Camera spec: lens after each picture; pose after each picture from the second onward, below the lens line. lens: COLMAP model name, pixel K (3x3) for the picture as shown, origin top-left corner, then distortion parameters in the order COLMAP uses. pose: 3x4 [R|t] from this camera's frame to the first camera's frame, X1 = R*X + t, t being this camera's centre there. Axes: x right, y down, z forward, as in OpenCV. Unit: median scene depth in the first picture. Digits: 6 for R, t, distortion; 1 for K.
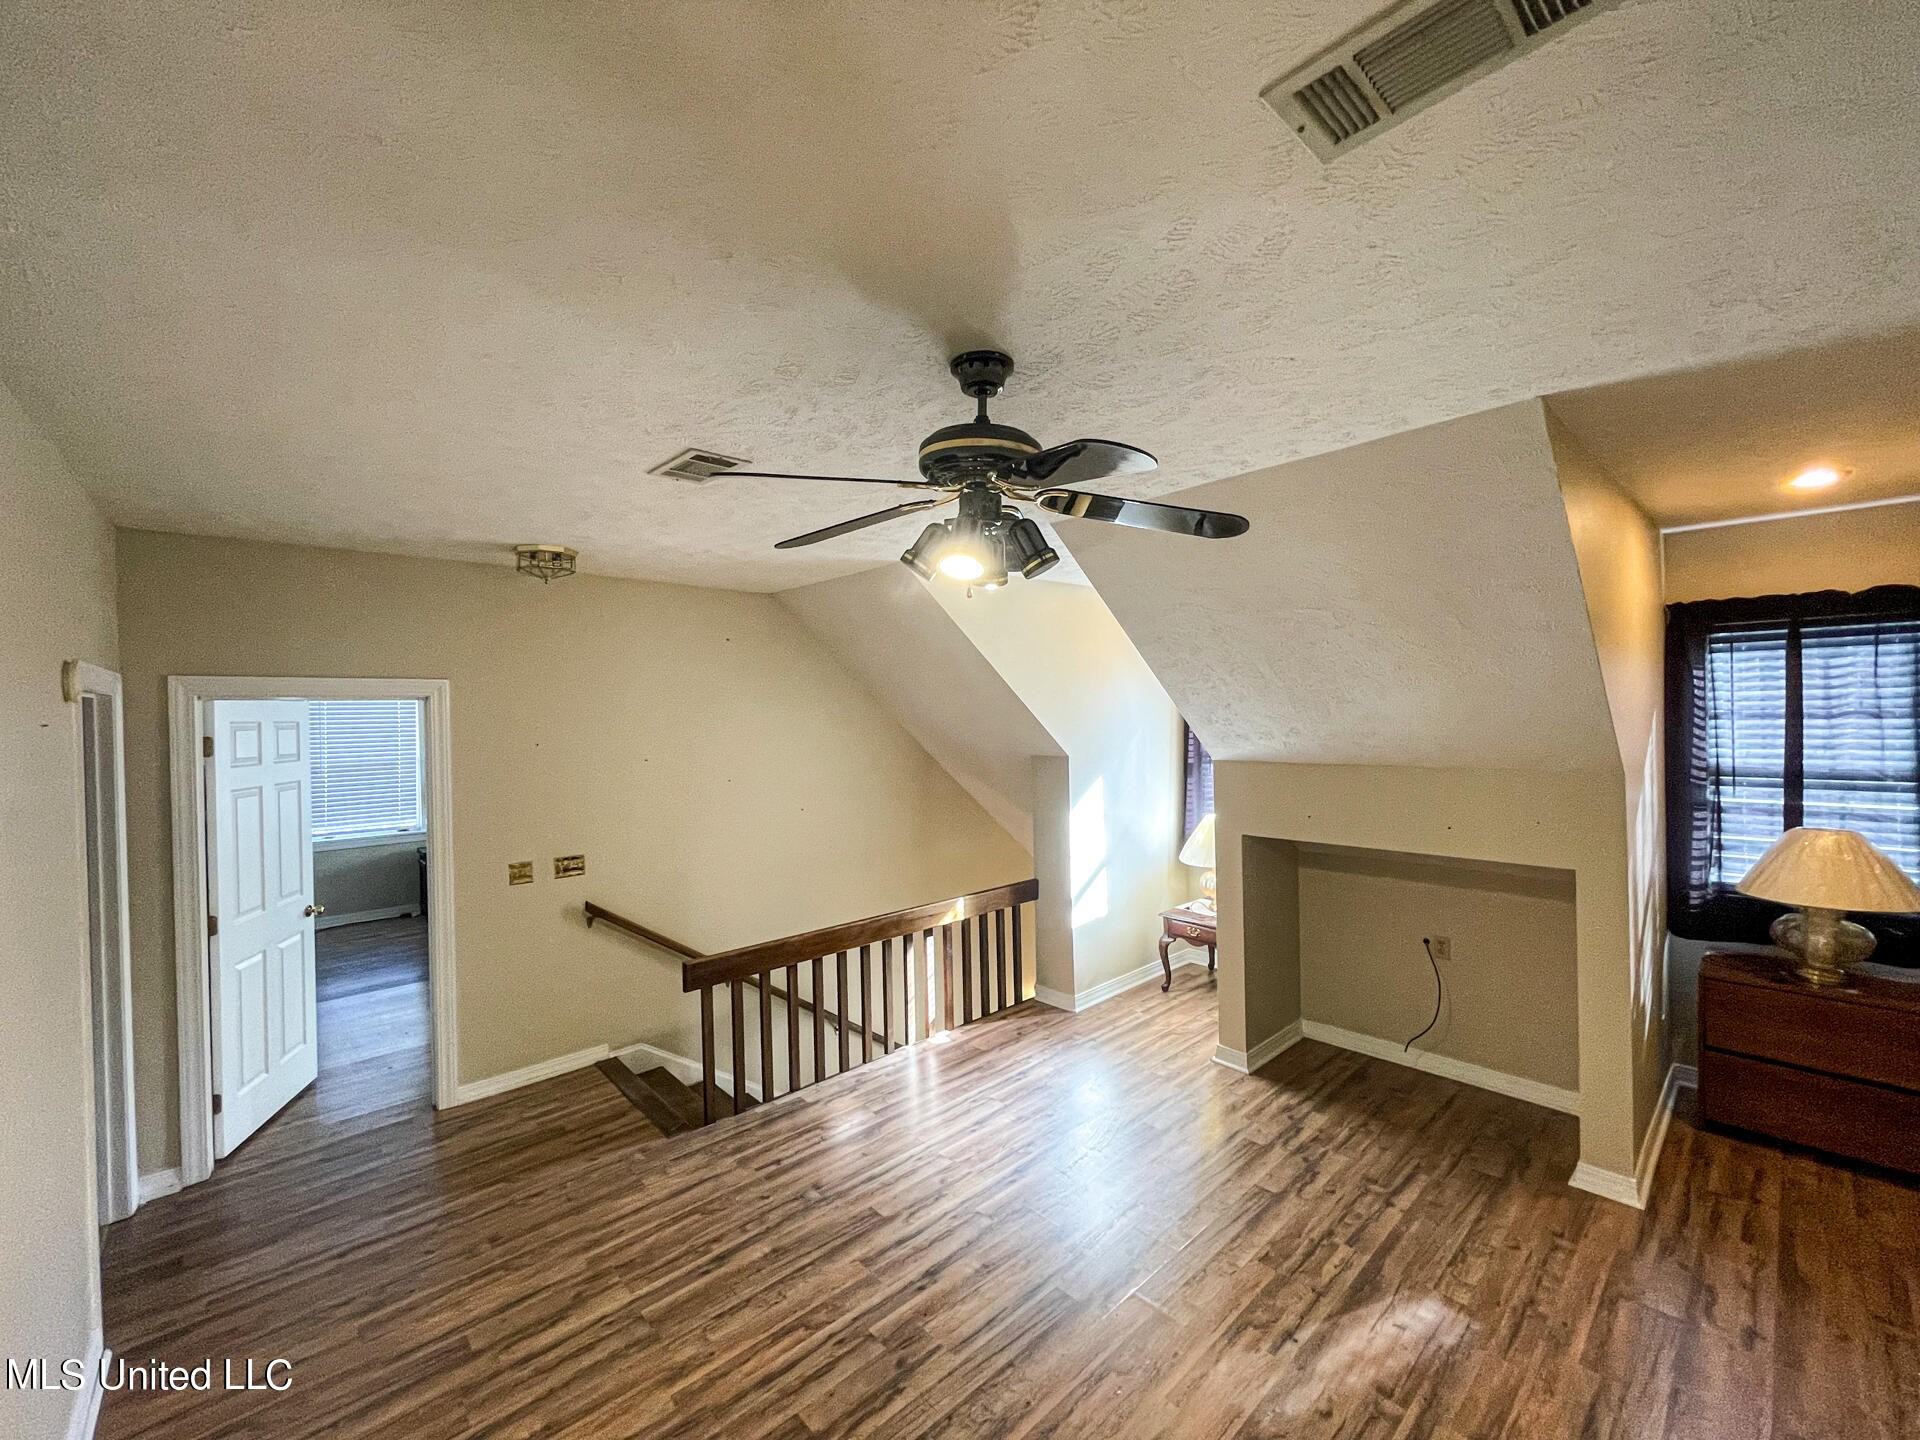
lens RADIAL K [[772.3, 0, 958.1], [0, 772.3, 720.9], [0, 0, 1]] dist [-0.000388, -0.000151]
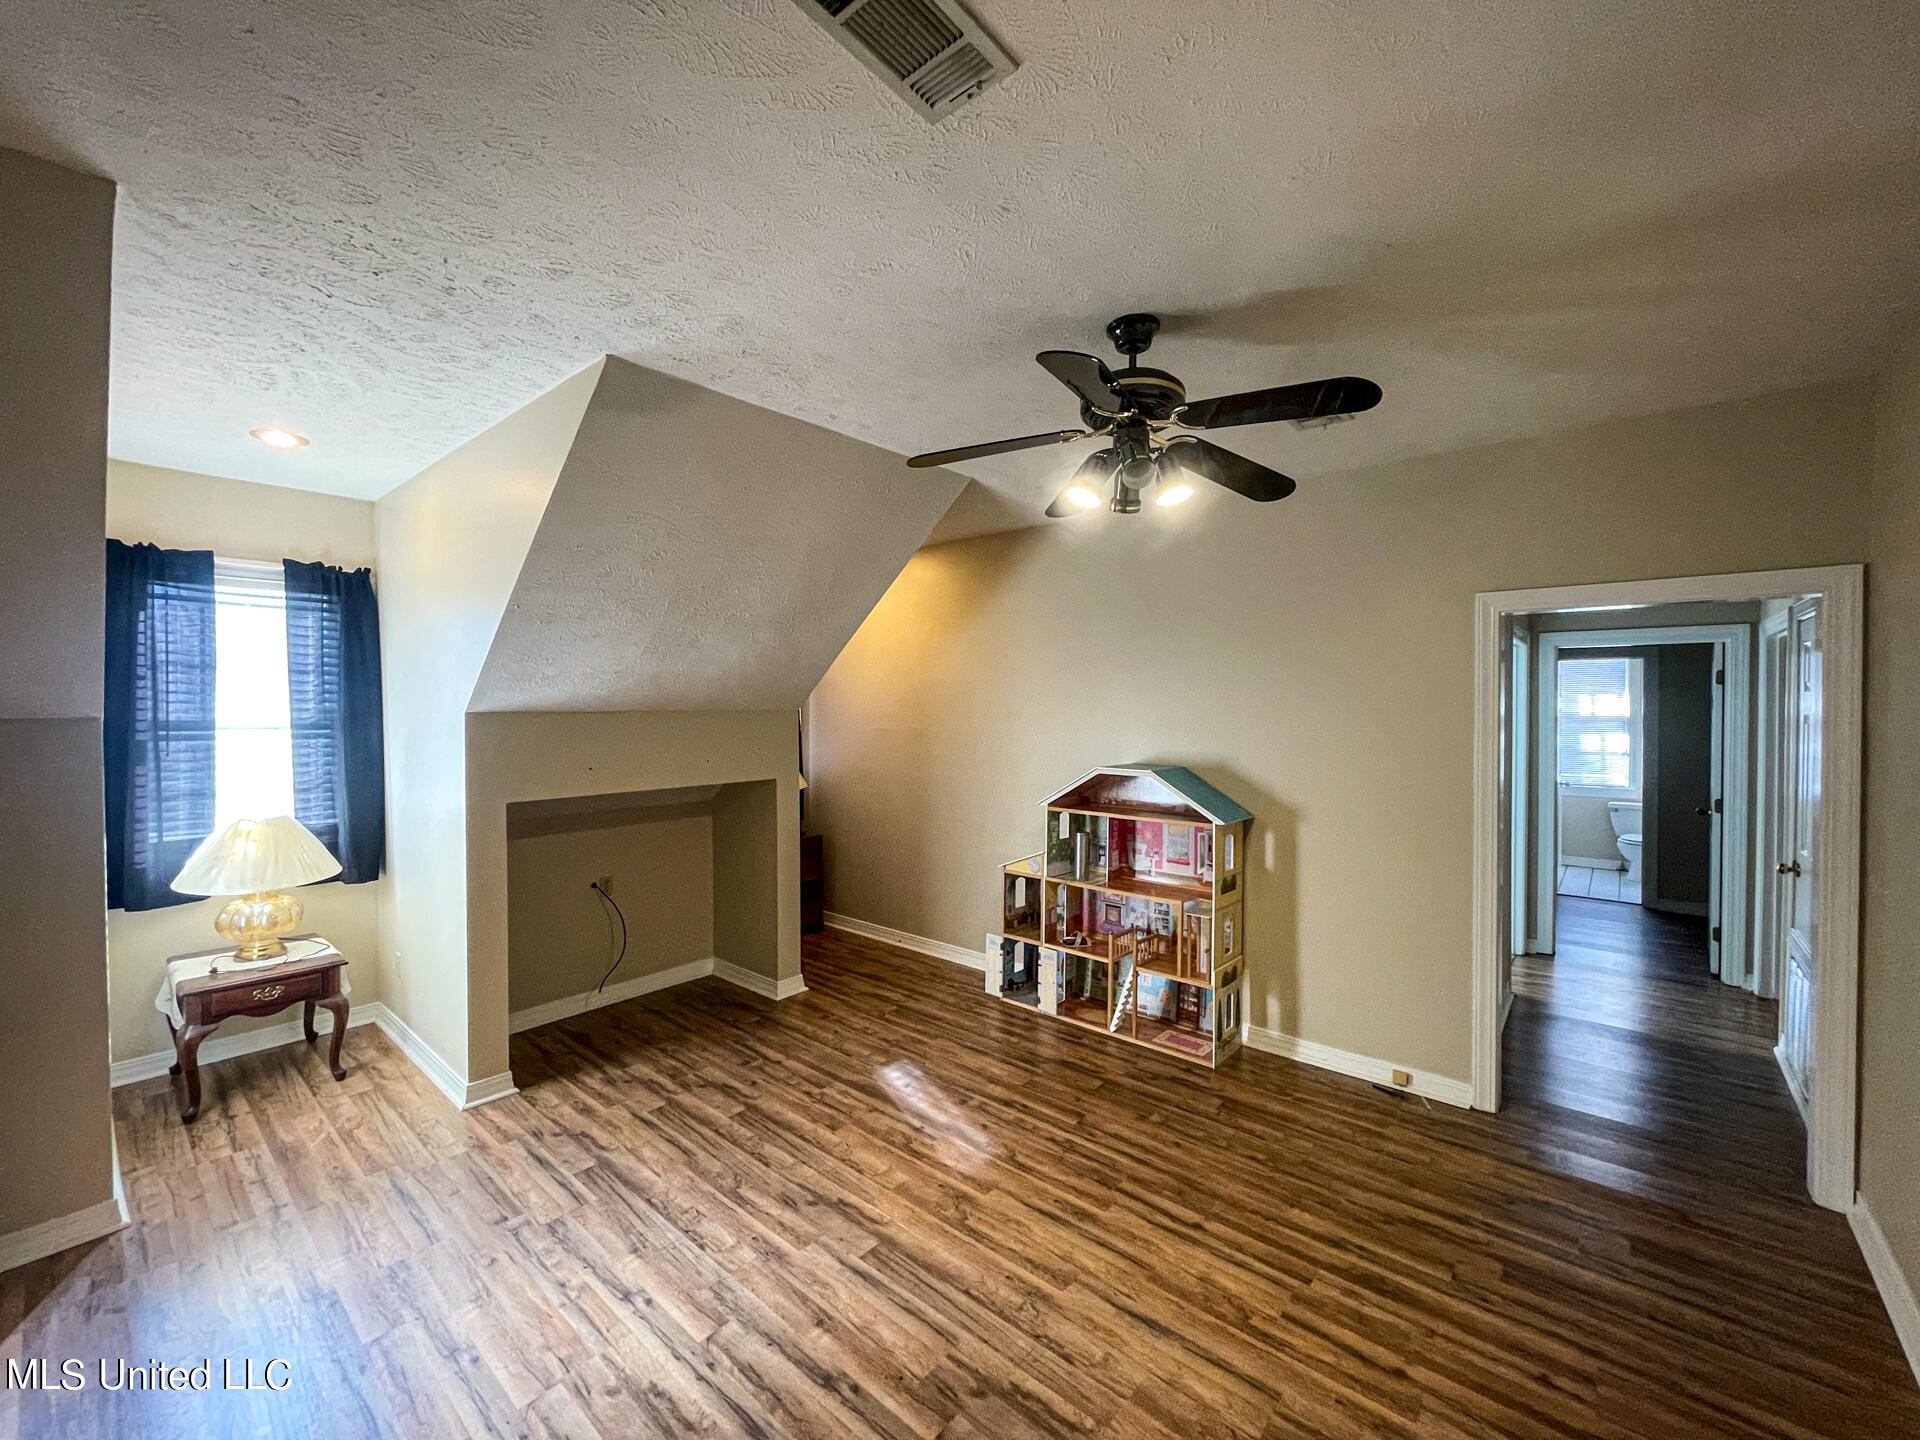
lens RADIAL K [[772.3, 0, 958.0], [0, 772.3, 717.5], [0, 0, 1]] dist [-0.000388, -0.000151]
pose [[-0.117670, 0.005603, 0.993037, -0.813011], [0.015399, 0.999874, -0.003817, 0.109366], [-0.992933, 0.014843, -0.117742, 1.013880]]
